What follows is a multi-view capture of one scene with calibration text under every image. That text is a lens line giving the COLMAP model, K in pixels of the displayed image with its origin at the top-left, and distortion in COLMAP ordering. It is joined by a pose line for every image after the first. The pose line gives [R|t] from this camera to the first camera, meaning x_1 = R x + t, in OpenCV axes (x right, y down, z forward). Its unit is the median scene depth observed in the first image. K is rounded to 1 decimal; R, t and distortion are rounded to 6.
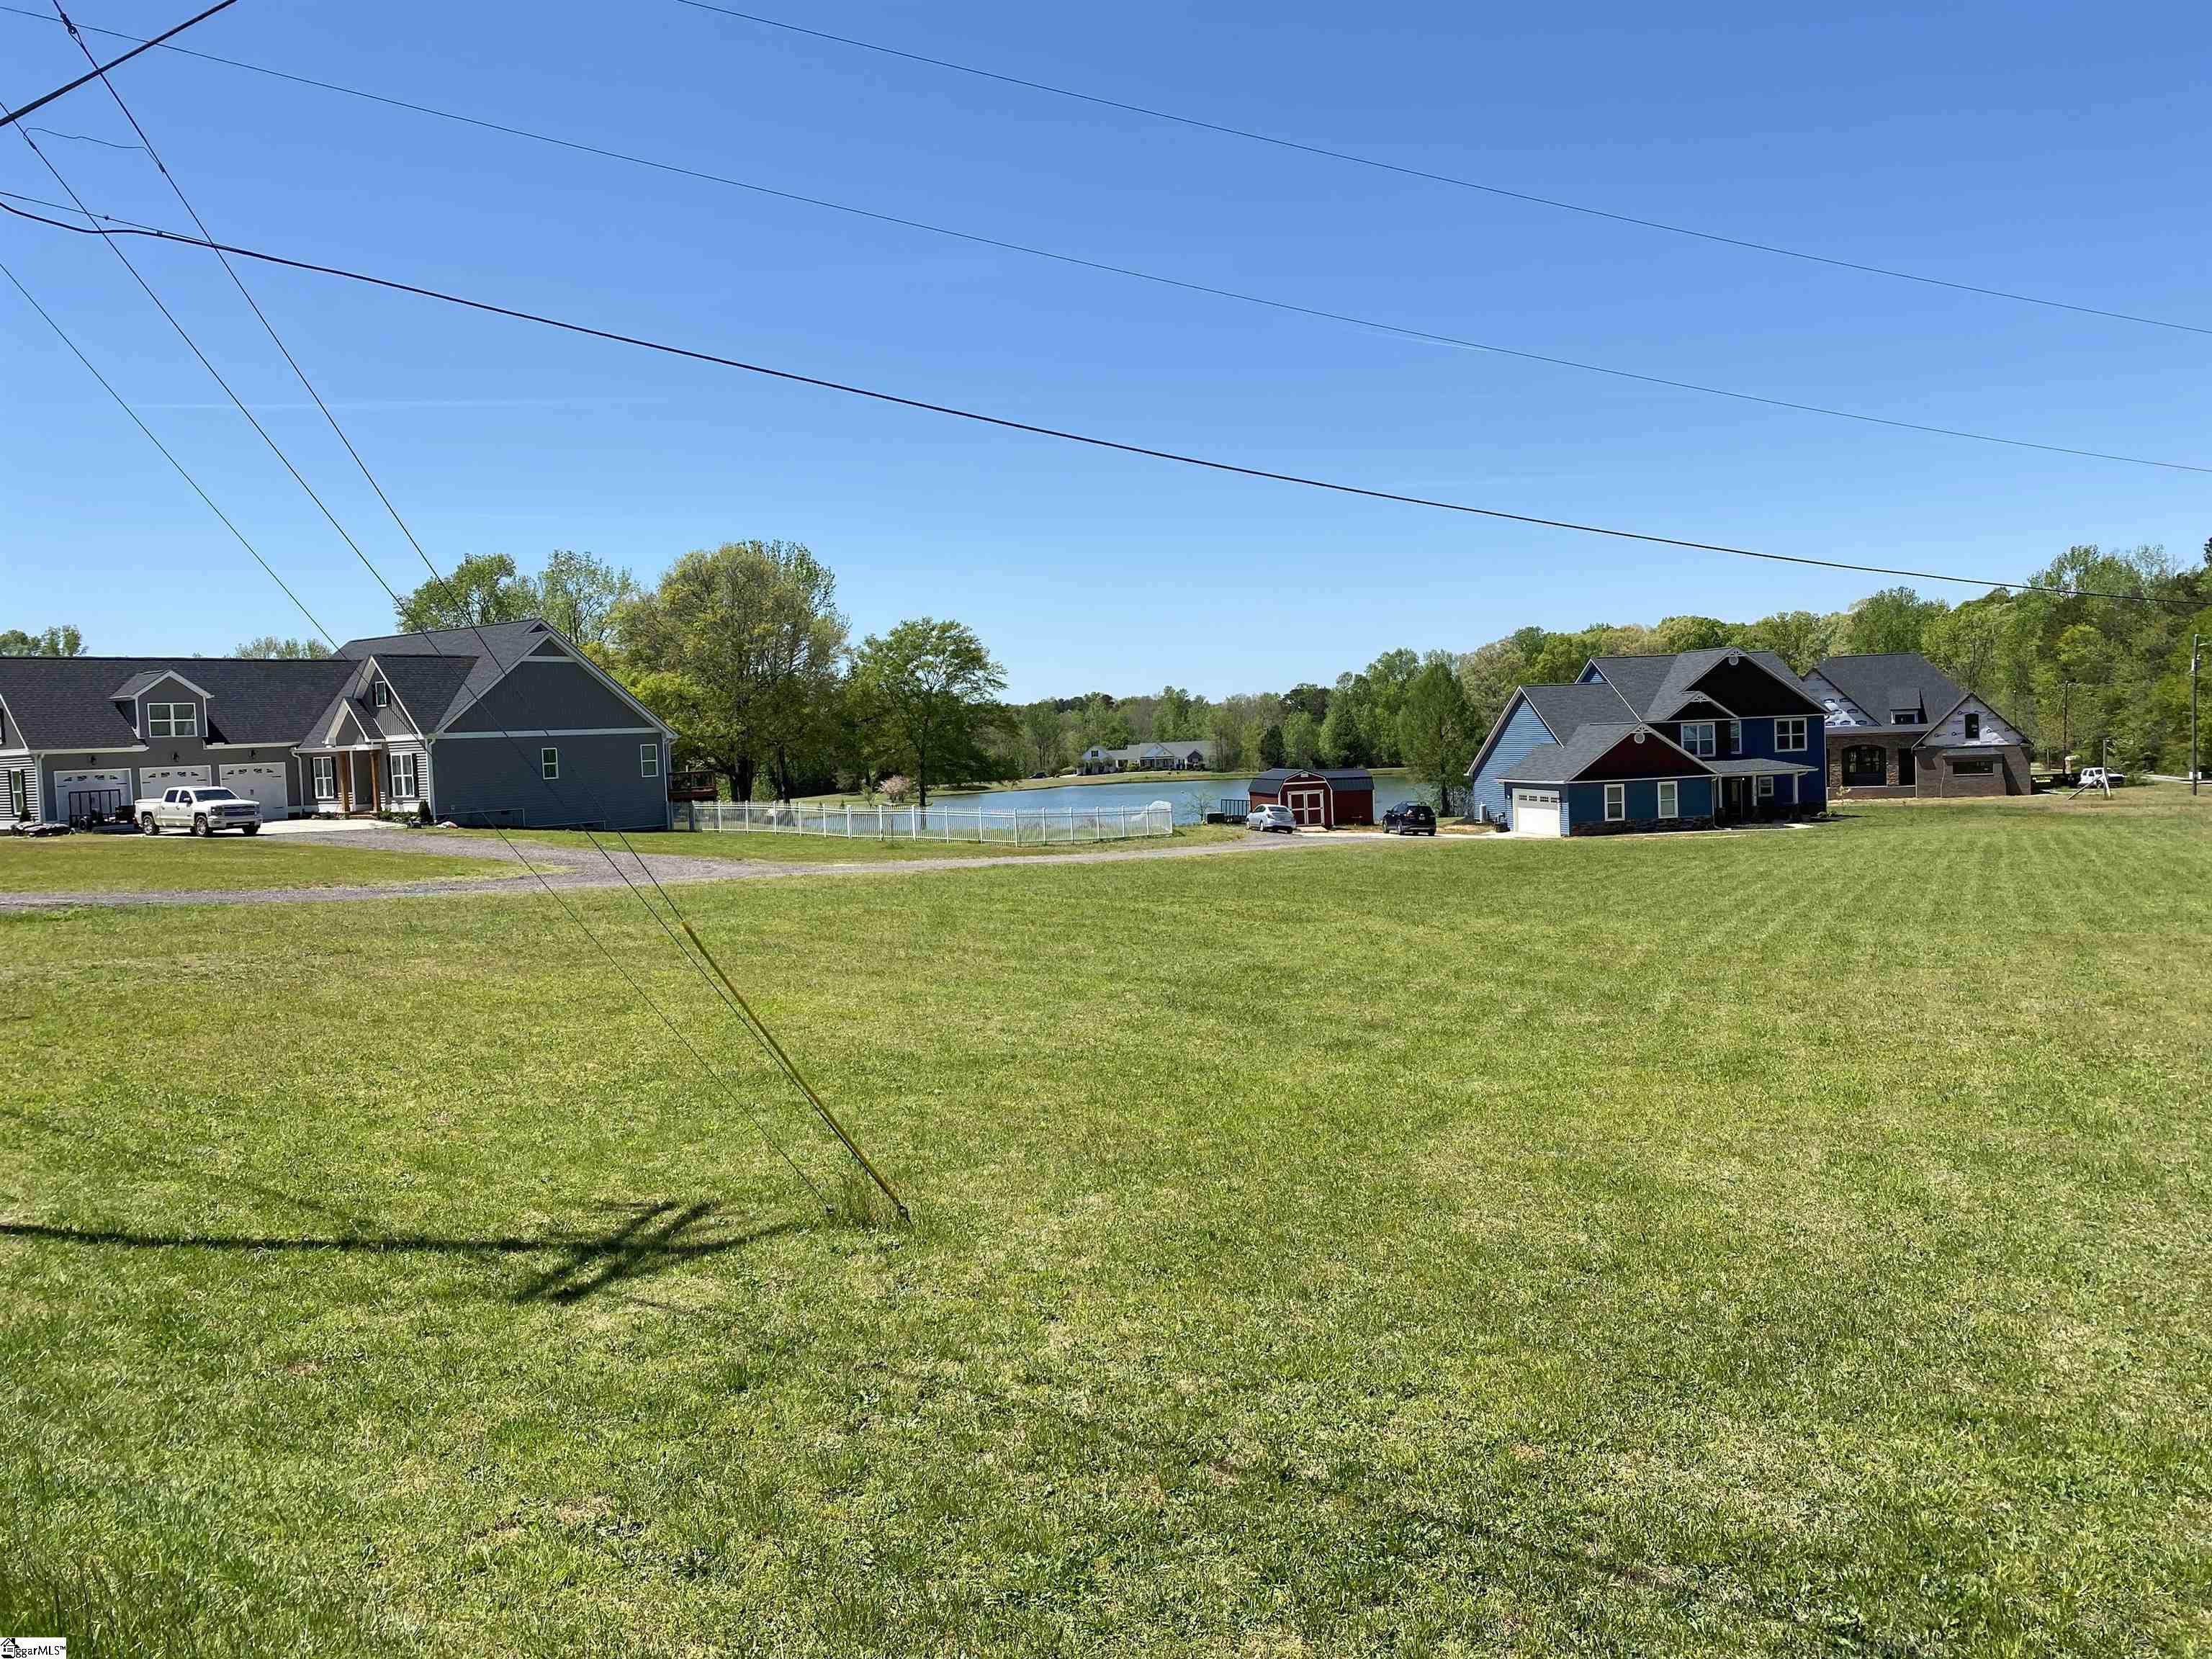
lens RADIAL K [[1675.3, 0, 1106.0], [0, 1675.3, 829.5], [0, 0, 1]] dist [0.081202, -0.167302]
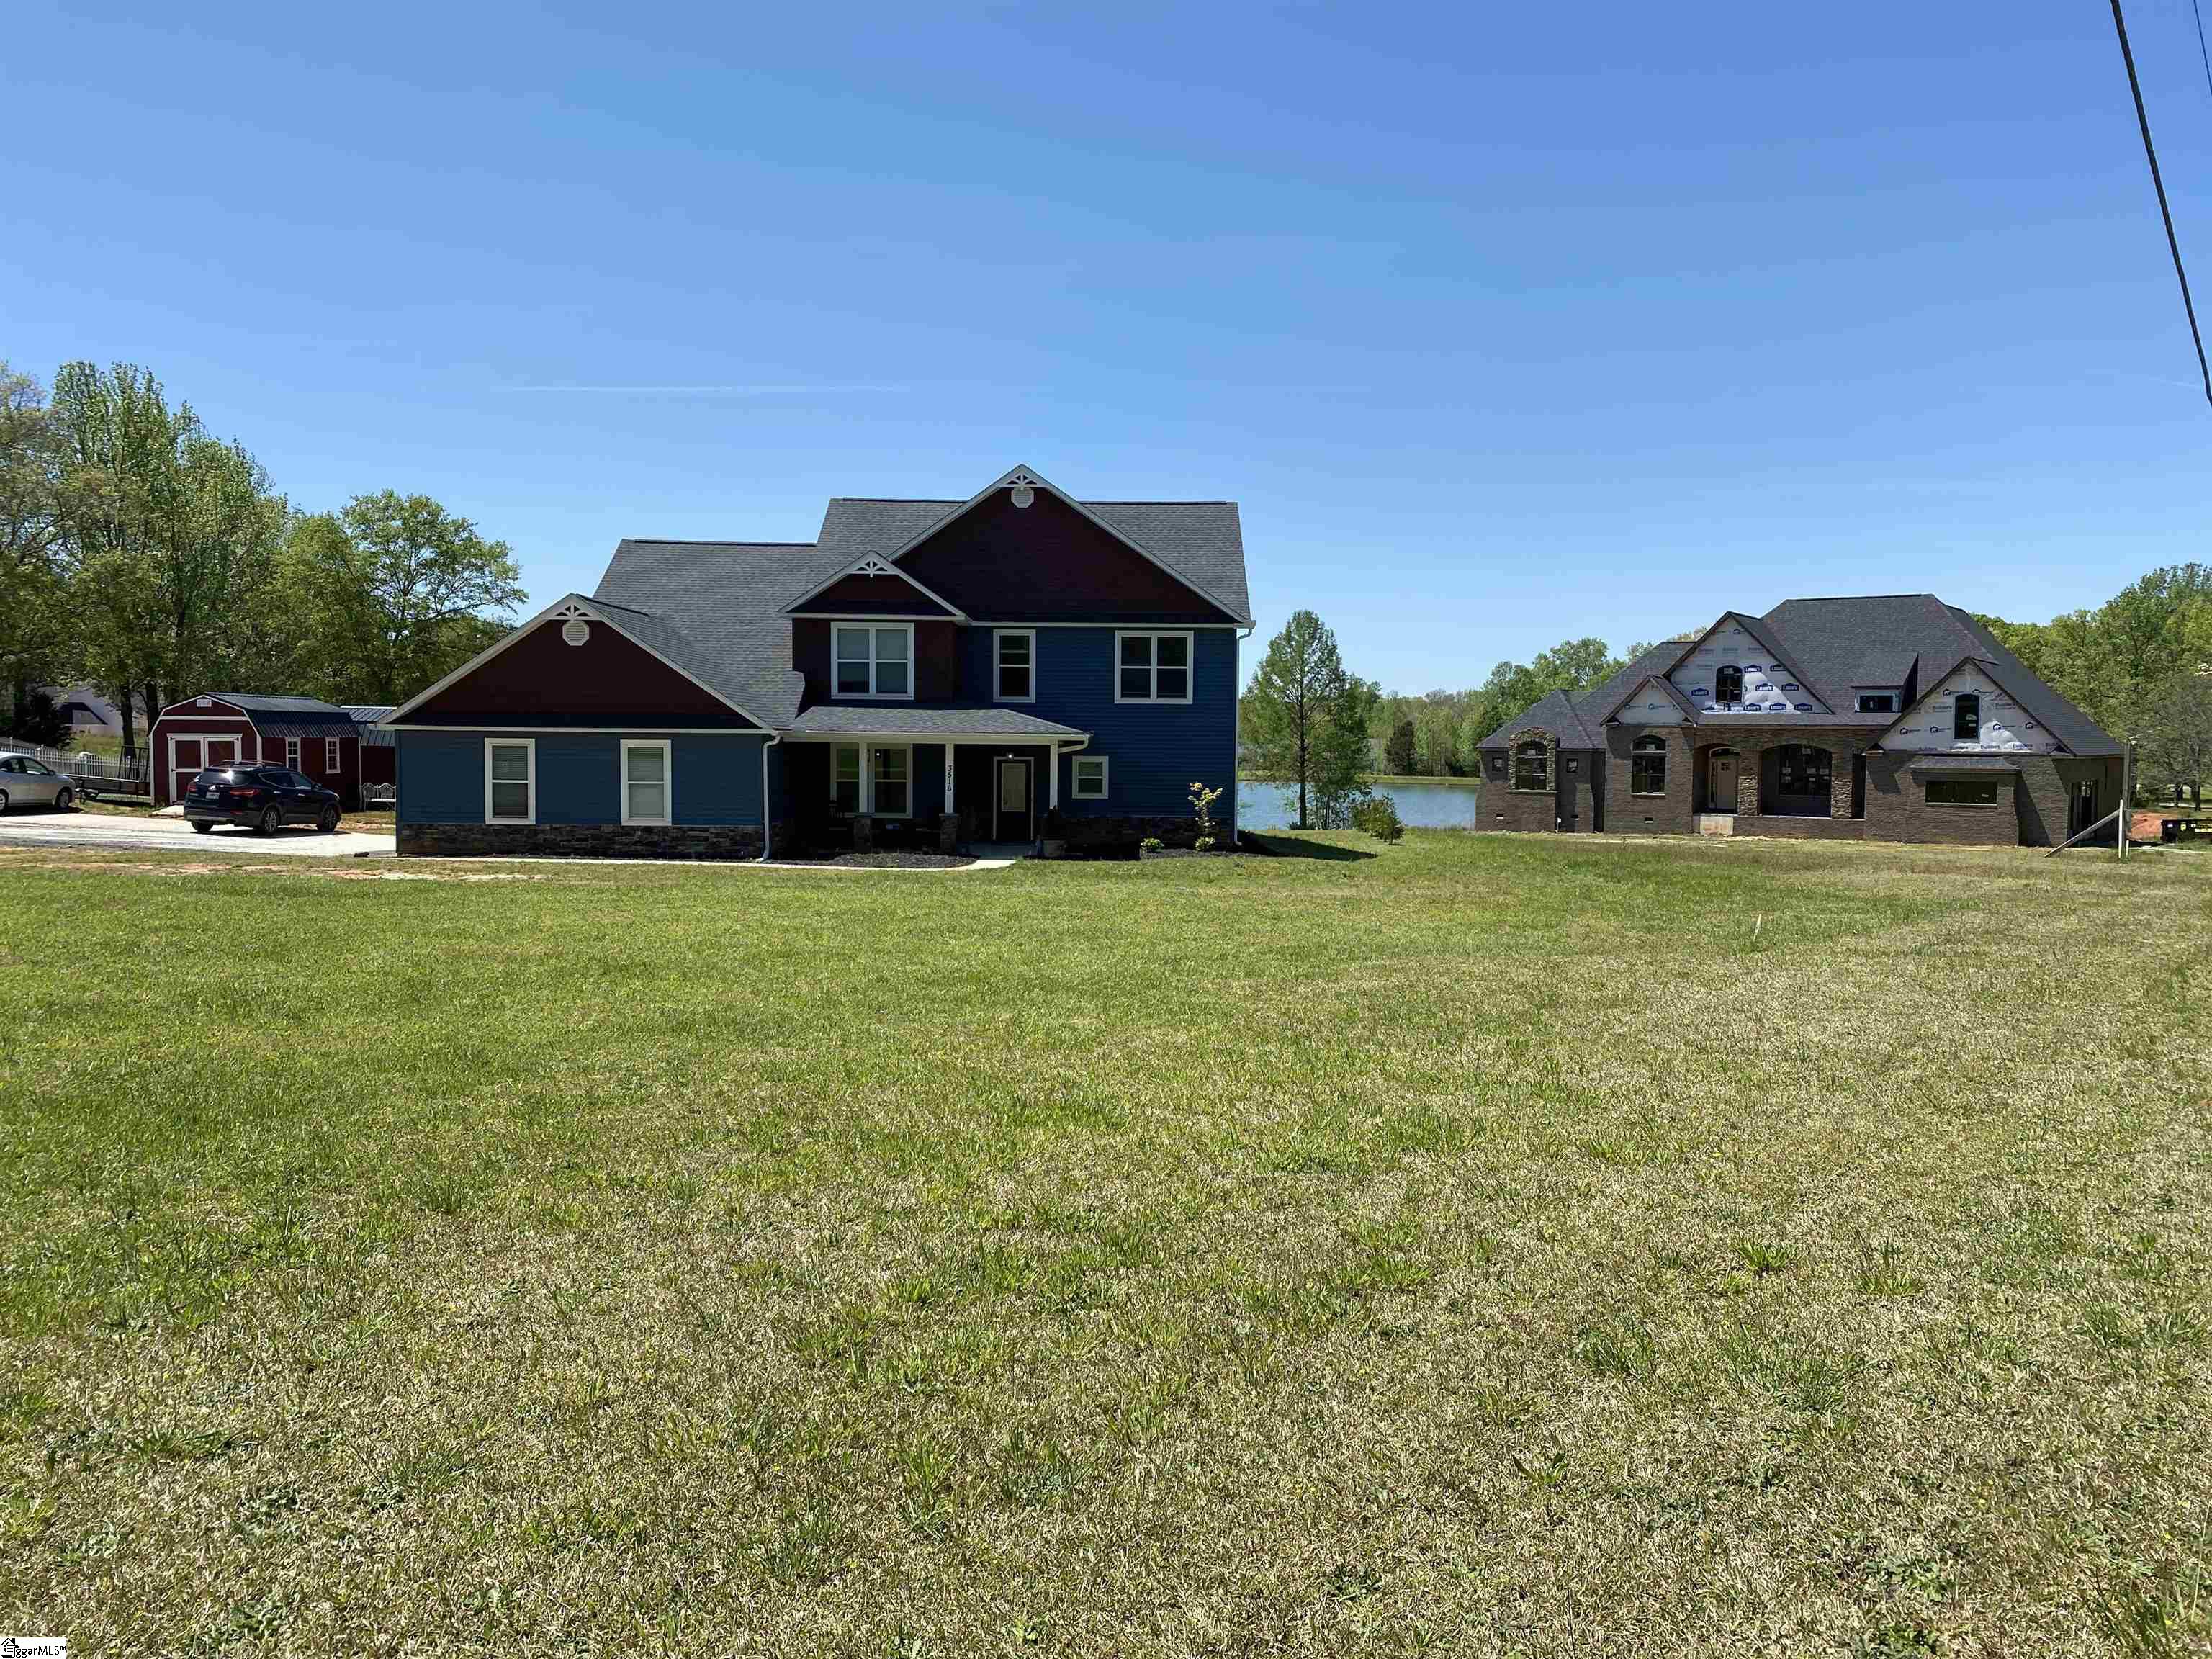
lens RADIAL K [[1675.3, 0, 1106.0], [0, 1675.3, 829.5], [0, 0, 1]] dist [0.081202, -0.167302]
pose [[0.976591, 0.061894, -0.206007, 0.490997], [-0.061930, 0.998061, 0.006277, -0.014461], [0.205996, 0.006628, 0.978530, 0.557542]]
